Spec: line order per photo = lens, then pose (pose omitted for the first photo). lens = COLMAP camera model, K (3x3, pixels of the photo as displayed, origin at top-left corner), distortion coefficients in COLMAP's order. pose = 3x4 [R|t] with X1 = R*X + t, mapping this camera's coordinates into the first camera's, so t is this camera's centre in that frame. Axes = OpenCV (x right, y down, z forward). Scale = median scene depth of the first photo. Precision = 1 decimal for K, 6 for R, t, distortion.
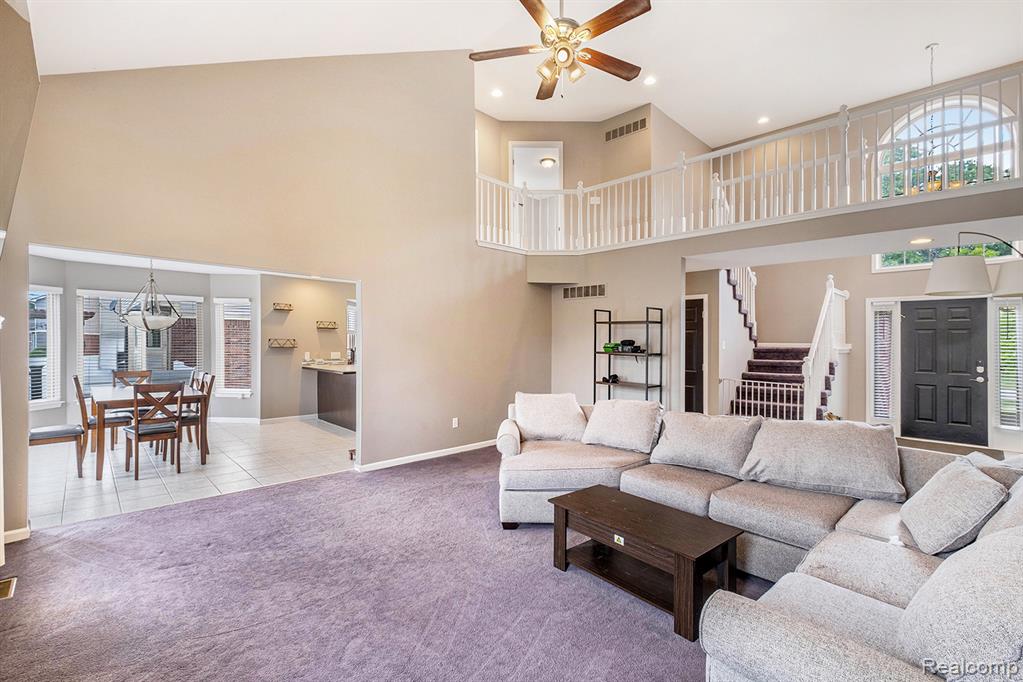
lens RADIAL K [[455.5, 0, 511.7], [0, 455.5, 345.9], [0, 0, 1]] dist [-0.001080, -0.000127]
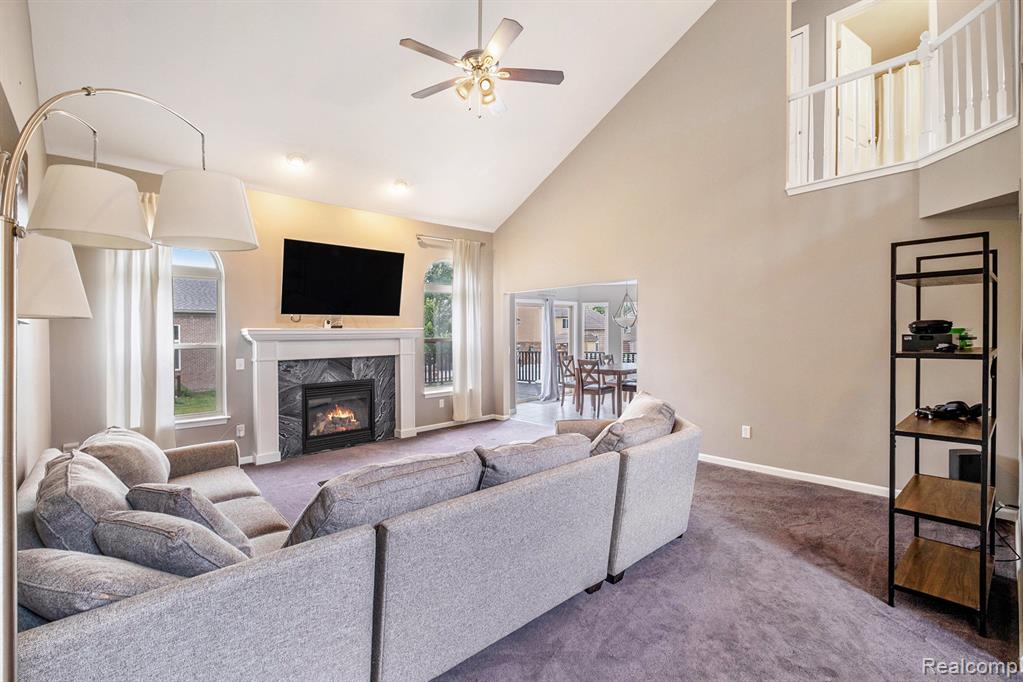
lens RADIAL K [[455.5, 0, 511.5], [0, 455.5, 338.4], [0, 0, 1]] dist [-0.001080, -0.000127]
pose [[-0.018749, 0.003719, -0.999817, 0.842119], [0.007586, 0.999965, 0.003577, -0.002795], [0.999795, -0.007517, -0.018776, 0.732630]]
